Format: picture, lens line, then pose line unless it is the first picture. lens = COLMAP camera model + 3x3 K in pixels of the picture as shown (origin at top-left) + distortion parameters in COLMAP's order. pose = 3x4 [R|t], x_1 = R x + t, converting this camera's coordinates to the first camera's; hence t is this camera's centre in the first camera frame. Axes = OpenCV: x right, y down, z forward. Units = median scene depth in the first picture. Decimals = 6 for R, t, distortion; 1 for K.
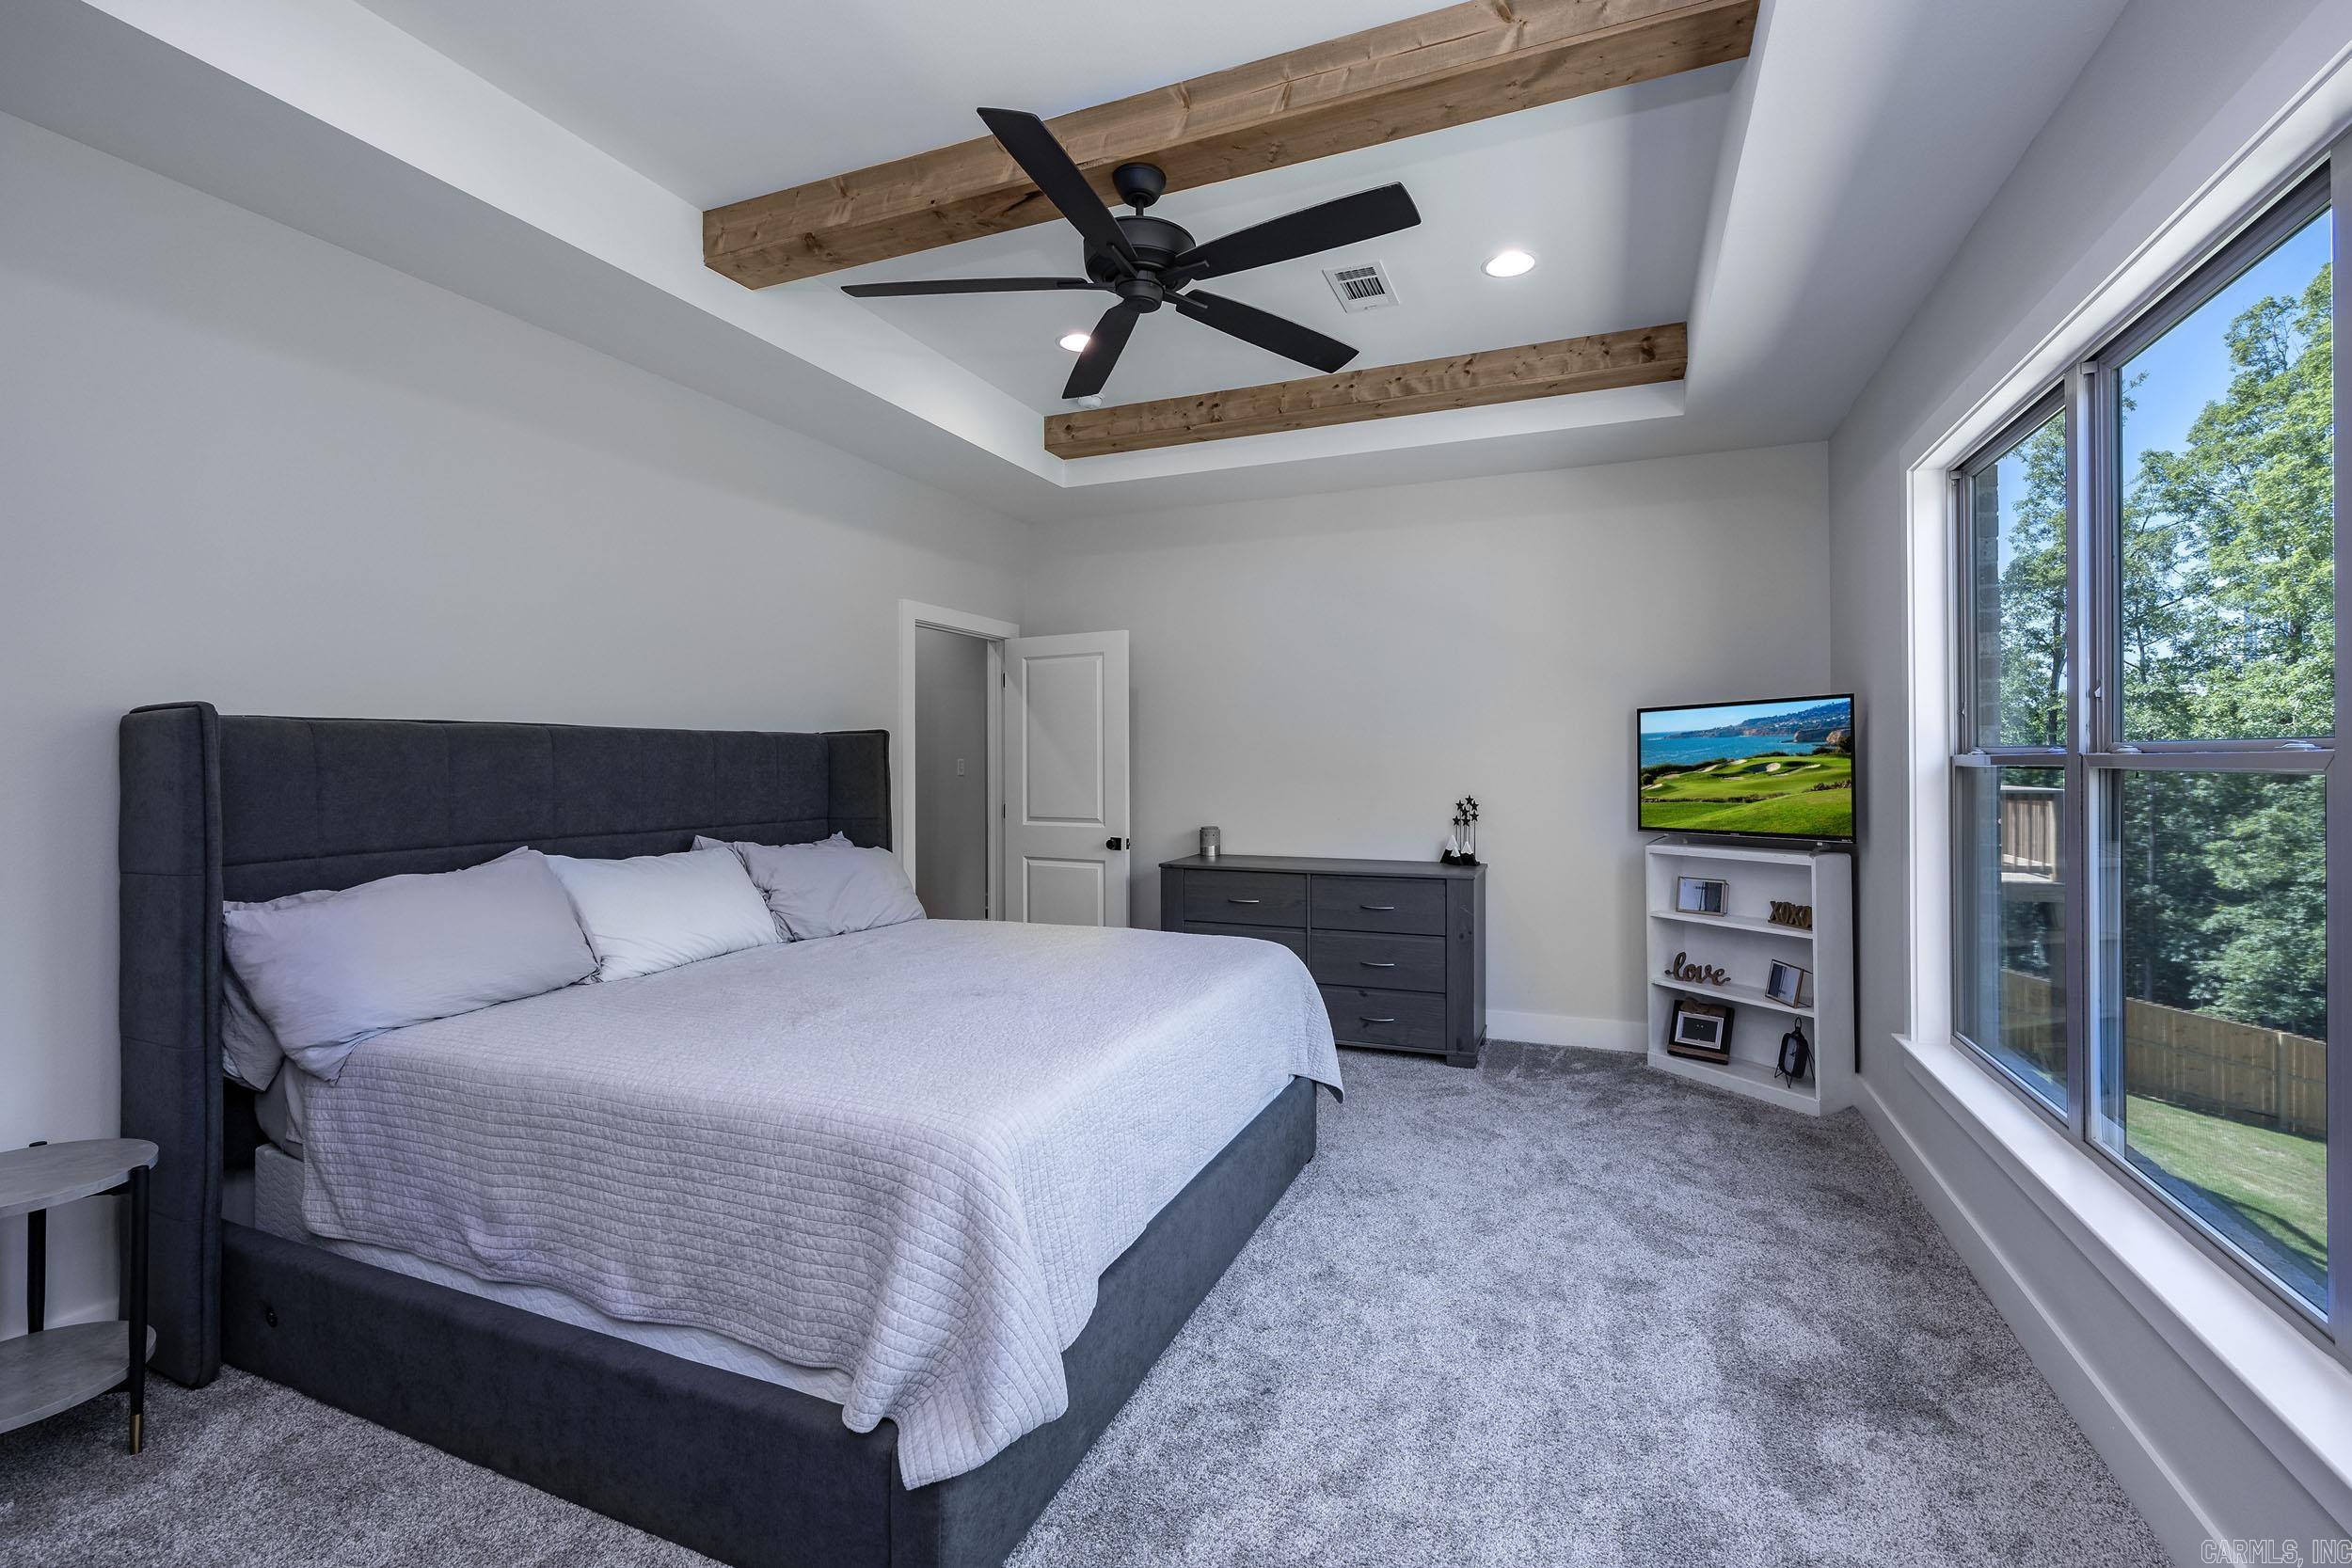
lens RADIAL K [[1030.3, 0, 1200.0], [0, 1030.3, 781.4], [0, 0, 1]] dist [-0.015374, 0.001475]
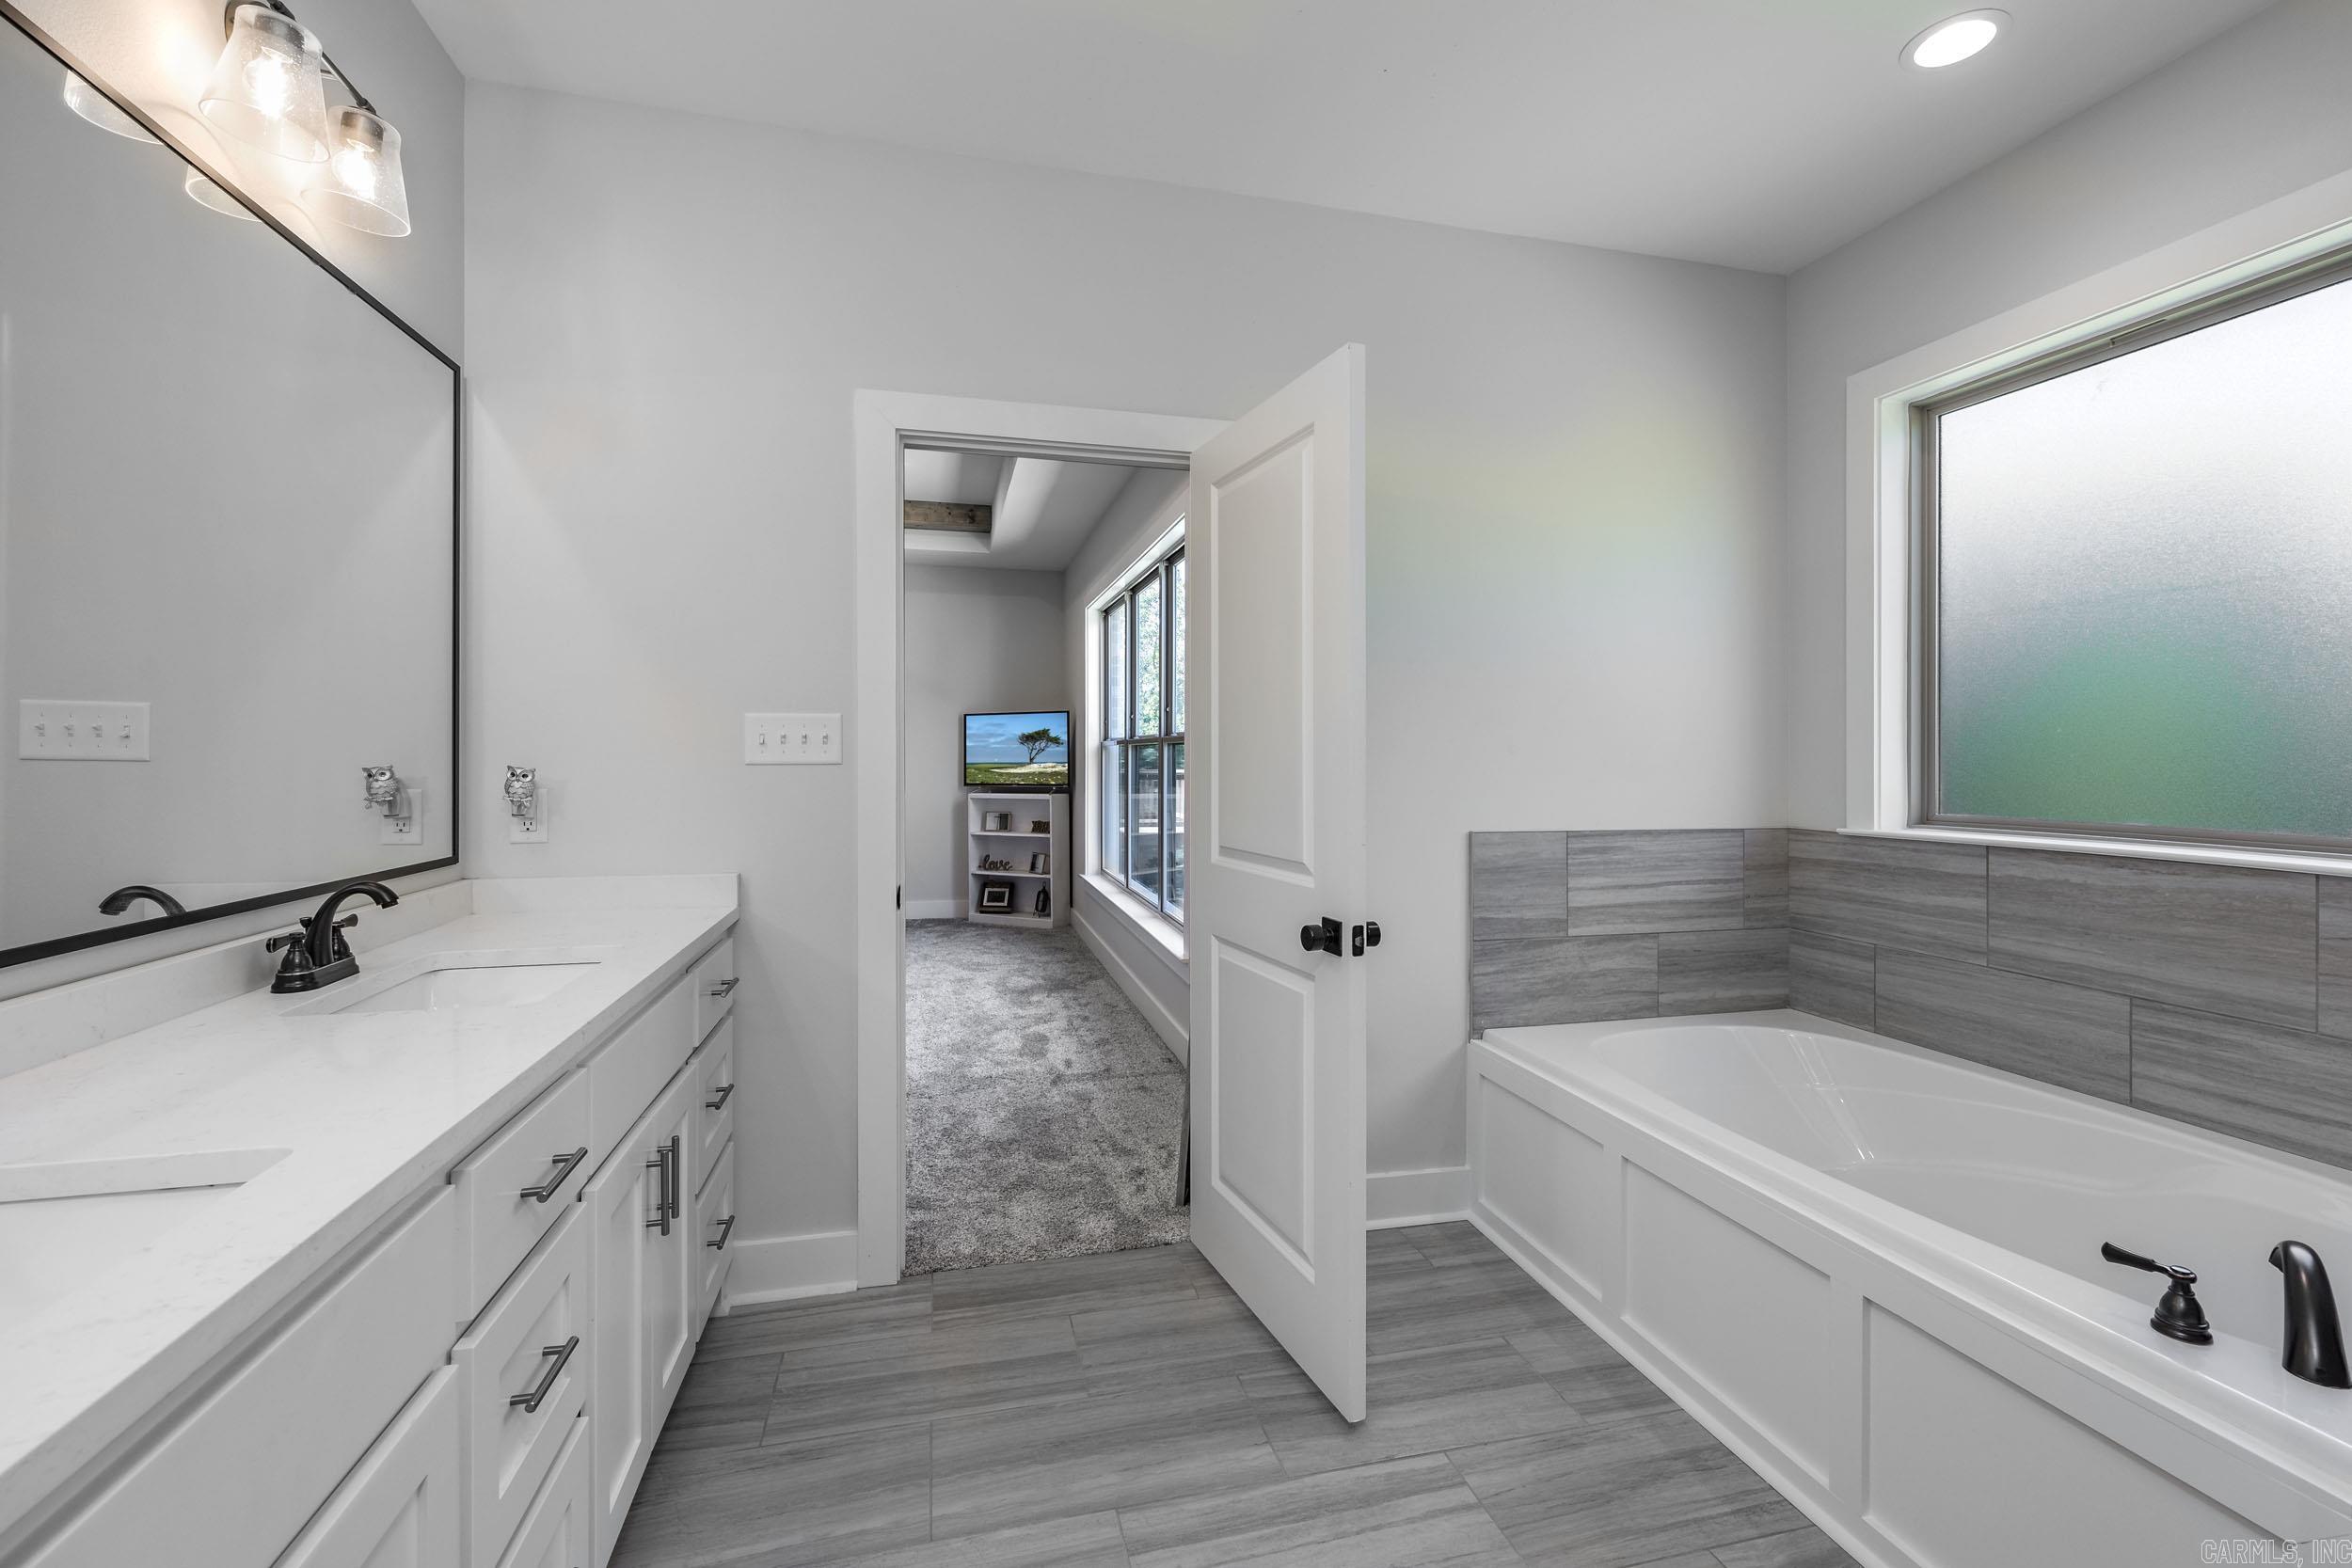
lens RADIAL K [[1030.3, 0, 1187.1], [0, 1030.3, 758.3], [0, 0, 1]] dist [-0.015374, 0.001475]
pose [[0.812808, 0.008967, 0.582463, -0.300911], [-0.003337, 0.999937, -0.010737, 0.024553], [-0.582522, 0.006783, 0.812787, -0.679741]]
